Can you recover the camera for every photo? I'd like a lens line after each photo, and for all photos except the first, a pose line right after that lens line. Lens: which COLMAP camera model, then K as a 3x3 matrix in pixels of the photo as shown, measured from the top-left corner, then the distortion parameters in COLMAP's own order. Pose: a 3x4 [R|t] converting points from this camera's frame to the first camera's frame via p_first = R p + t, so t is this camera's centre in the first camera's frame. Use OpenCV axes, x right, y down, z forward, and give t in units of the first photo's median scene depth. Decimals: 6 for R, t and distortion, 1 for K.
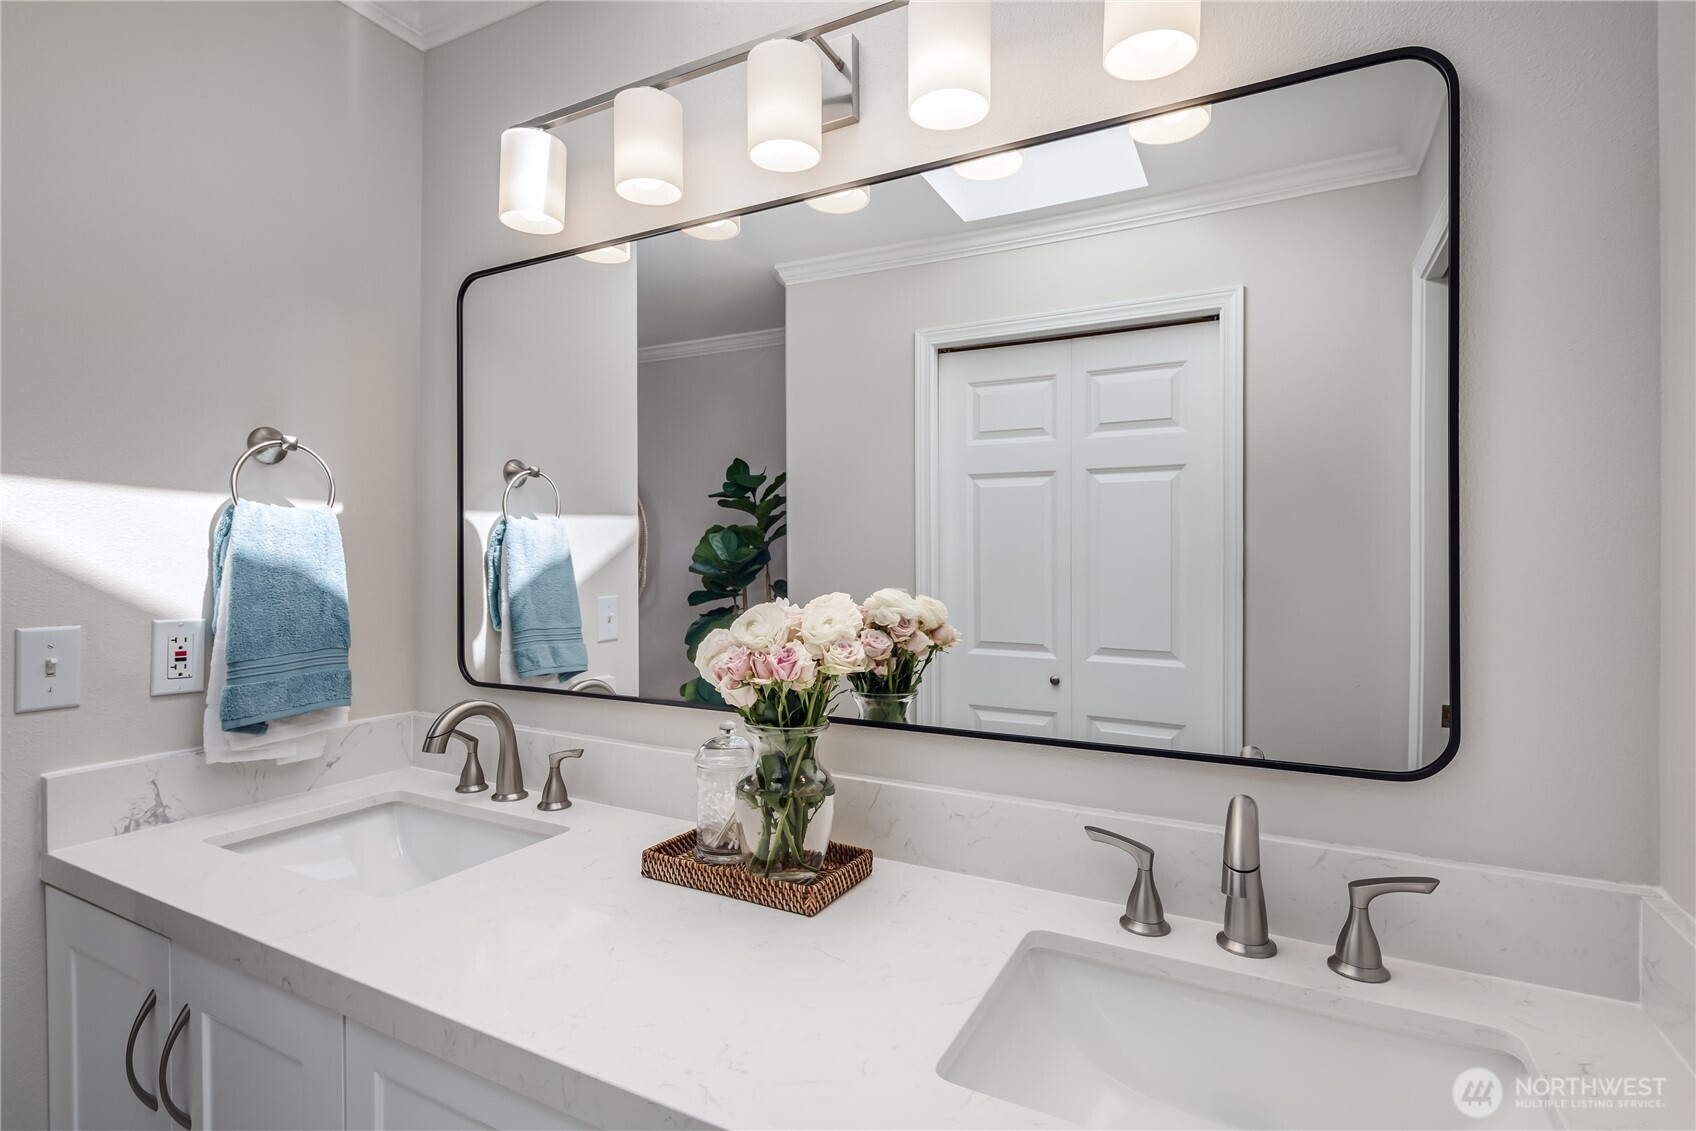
lens RADIAL K [[826.7, 0, 847.9], [0, 826.7, 557.9], [0, 0, 1]] dist [0.009555, -0.000331]
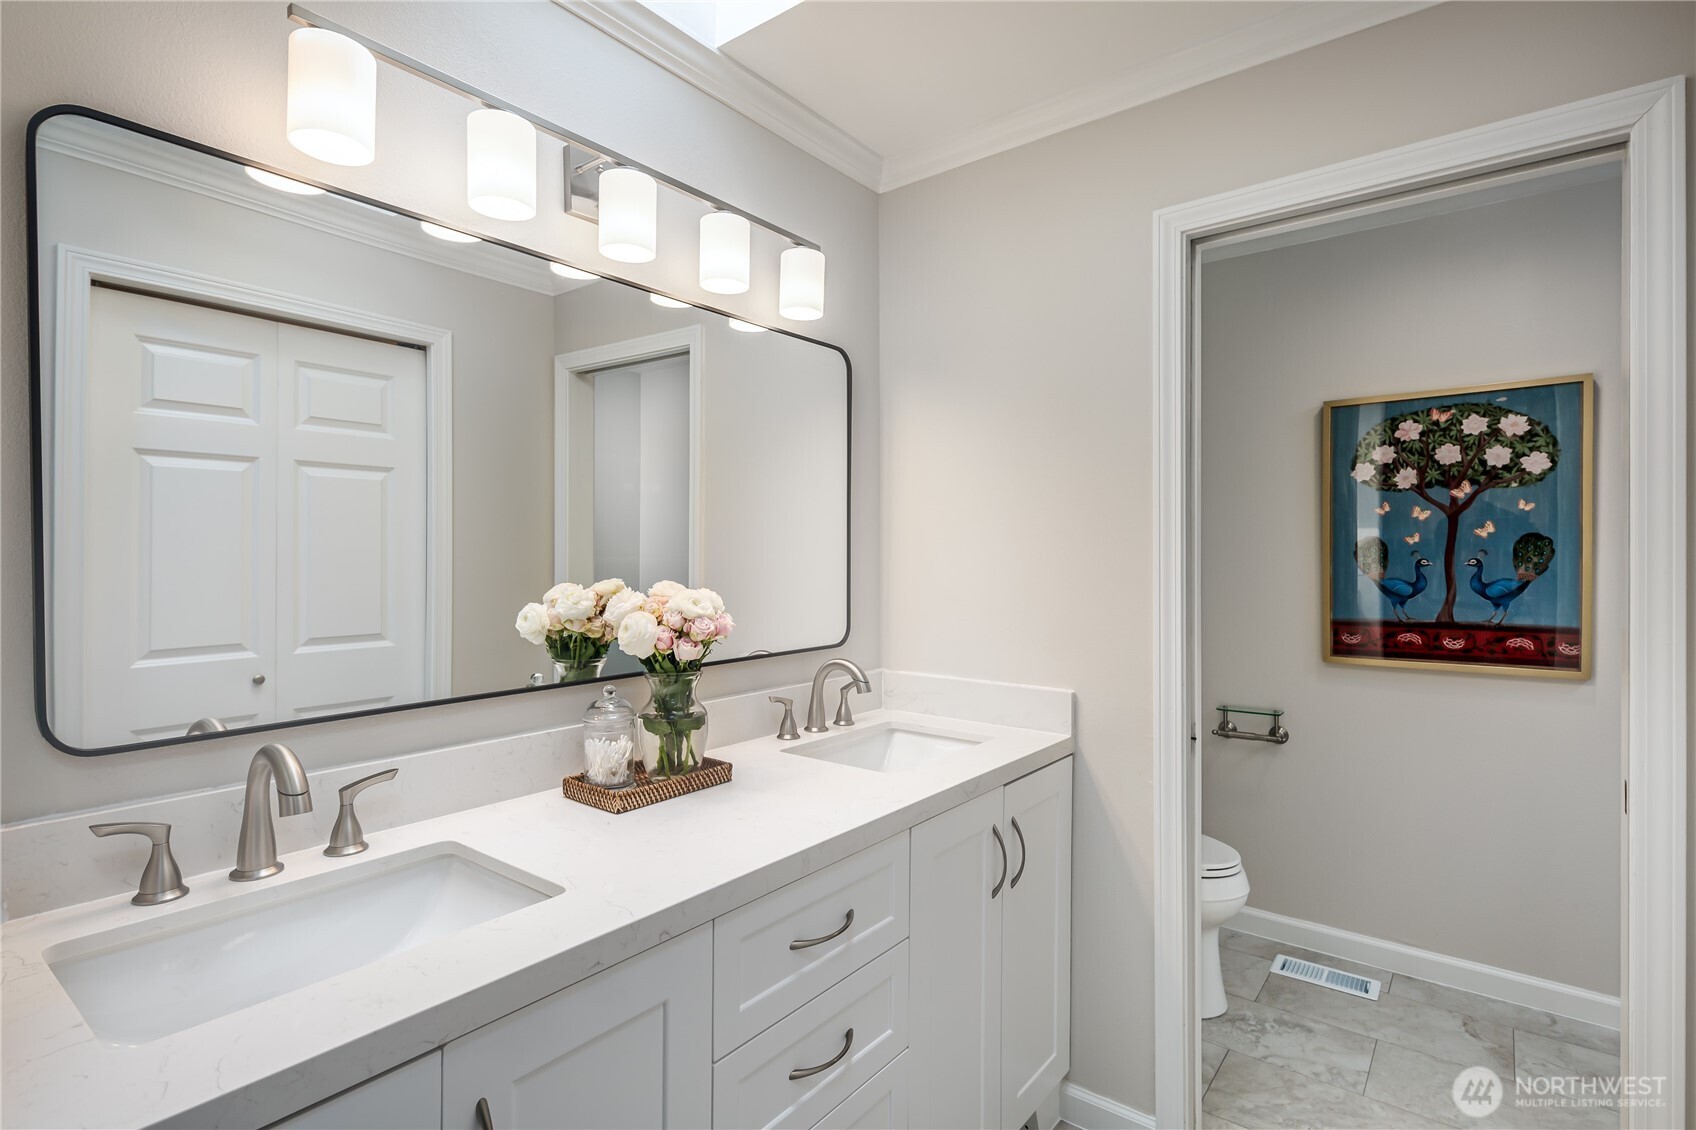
lens RADIAL K [[826.7, 0, 847.9], [0, 826.7, 557.4], [0, 0, 1]] dist [0.009555, -0.000331]
pose [[0.163691, -0.012309, 0.986435, -0.613188], [-0.010268, 0.999847, 0.014180, -0.012442], [-0.986458, -0.012450, 0.163539, 0.192257]]
